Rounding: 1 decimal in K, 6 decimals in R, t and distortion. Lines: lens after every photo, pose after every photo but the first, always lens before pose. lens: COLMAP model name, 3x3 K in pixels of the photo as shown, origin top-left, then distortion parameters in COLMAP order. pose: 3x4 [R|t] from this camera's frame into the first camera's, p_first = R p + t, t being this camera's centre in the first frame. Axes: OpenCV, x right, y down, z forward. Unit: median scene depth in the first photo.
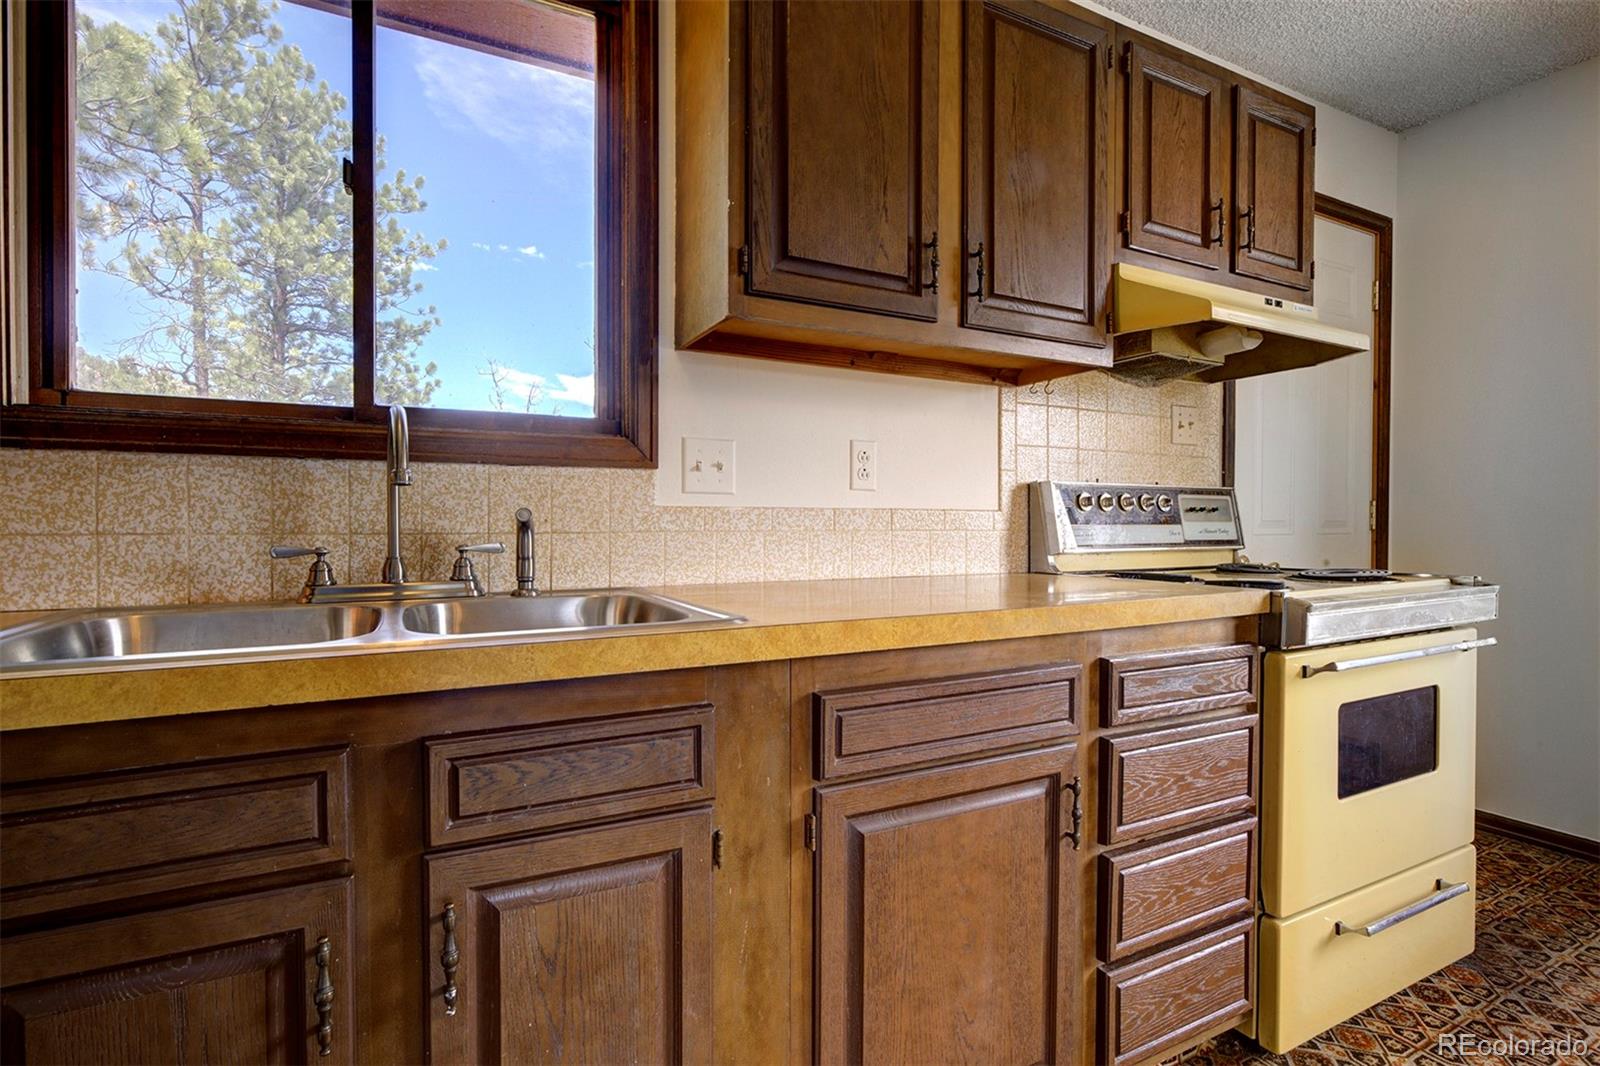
lens RADIAL K [[764.8, 0, 792.9], [0, 764.8, 533.7], [0, 0, 1]] dist [-0.005861, -0.000751]
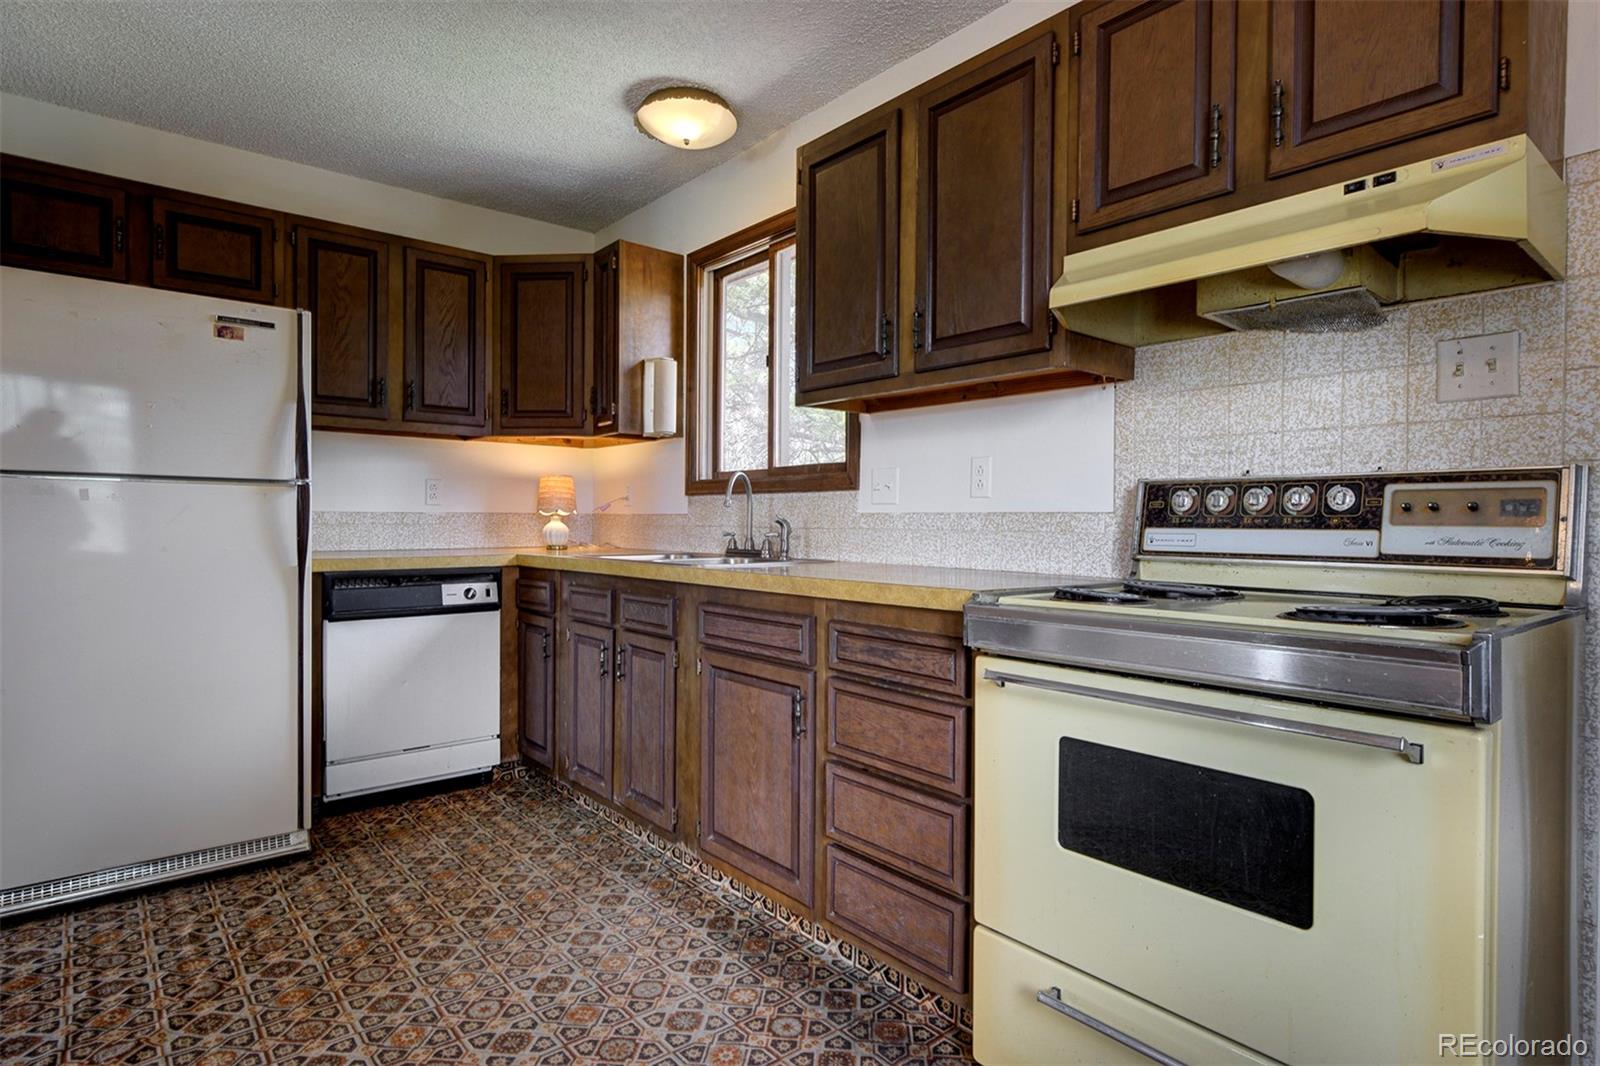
lens RADIAL K [[845.9, 0, 845.5], [0, 845.9, 539.1], [0, 0, 1]] dist [-0.005665, 0.002987]
pose [[0.245914, 0.019419, -0.969097, 1.608490], [-0.023305, 0.999629, 0.014117, -0.005473], [0.969011, 0.019113, 0.246276, 0.536918]]
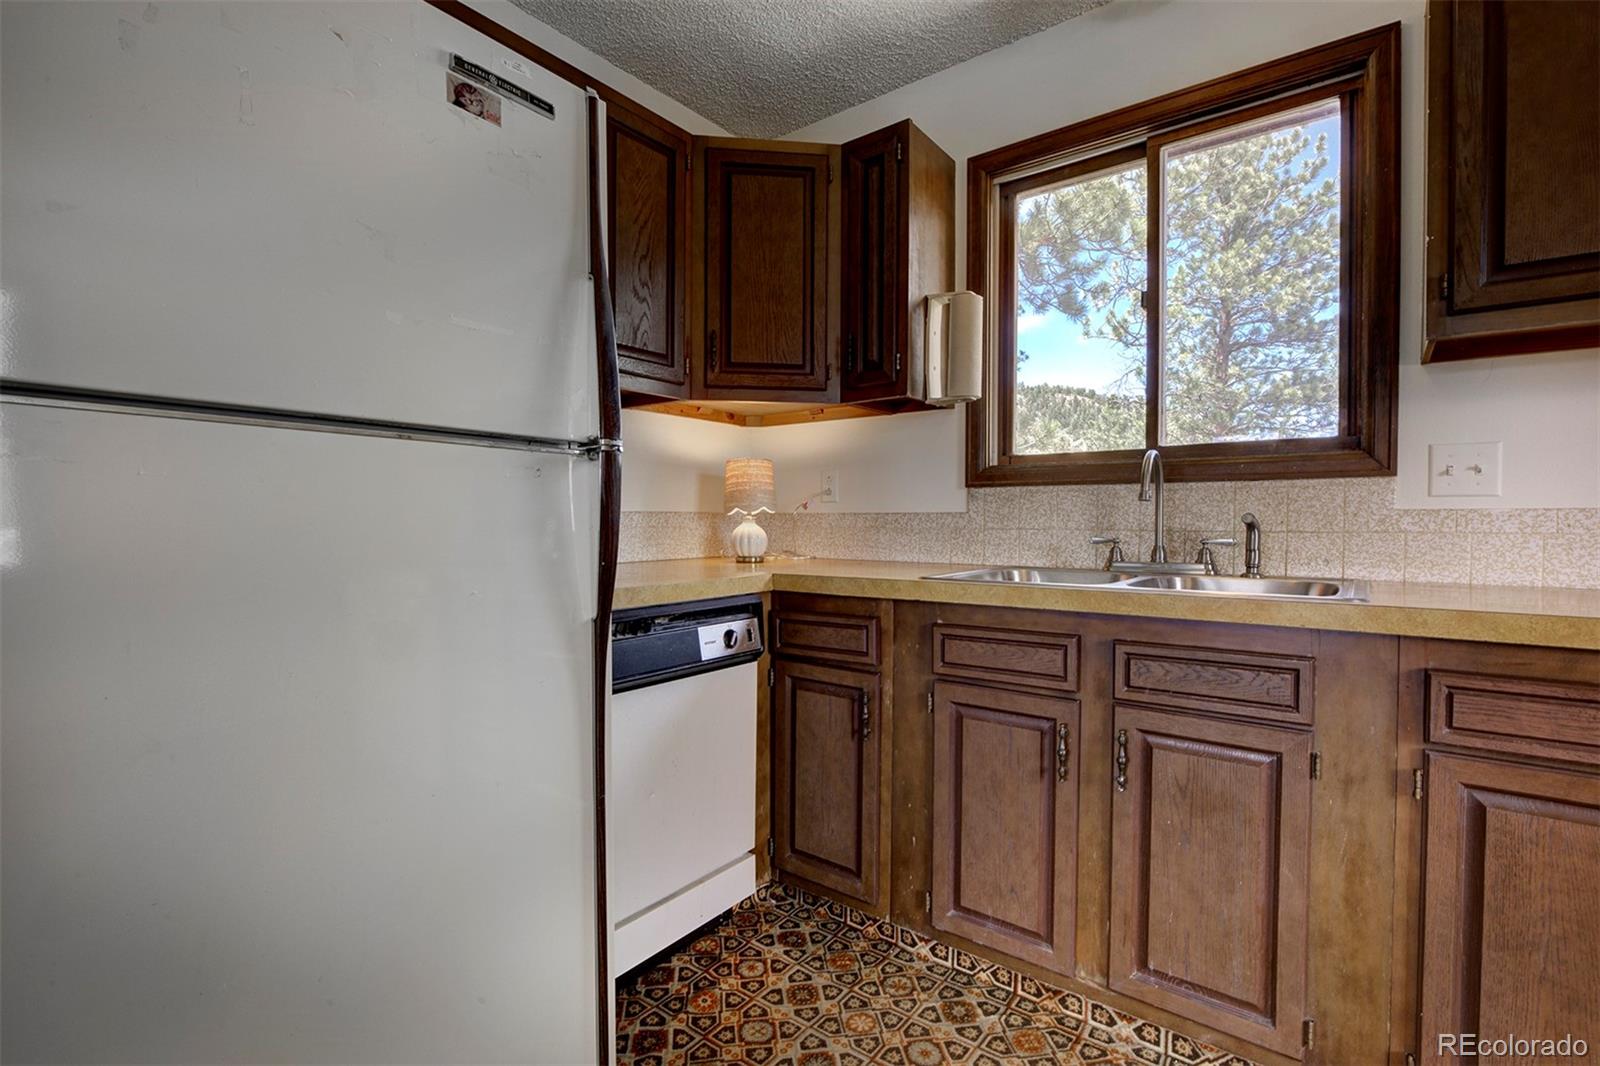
lens RADIAL K [[706.1, 0, 807.7], [0, 706.1, 535.8], [0, 0, 1]] dist [-0.015841, 0.002269]
pose [[0.433535, 0.019789, -0.900919, 0.390846], [-0.016101, 0.999769, 0.014212, 0.001565], [0.900993, 0.008345, 0.433754, -0.223673]]
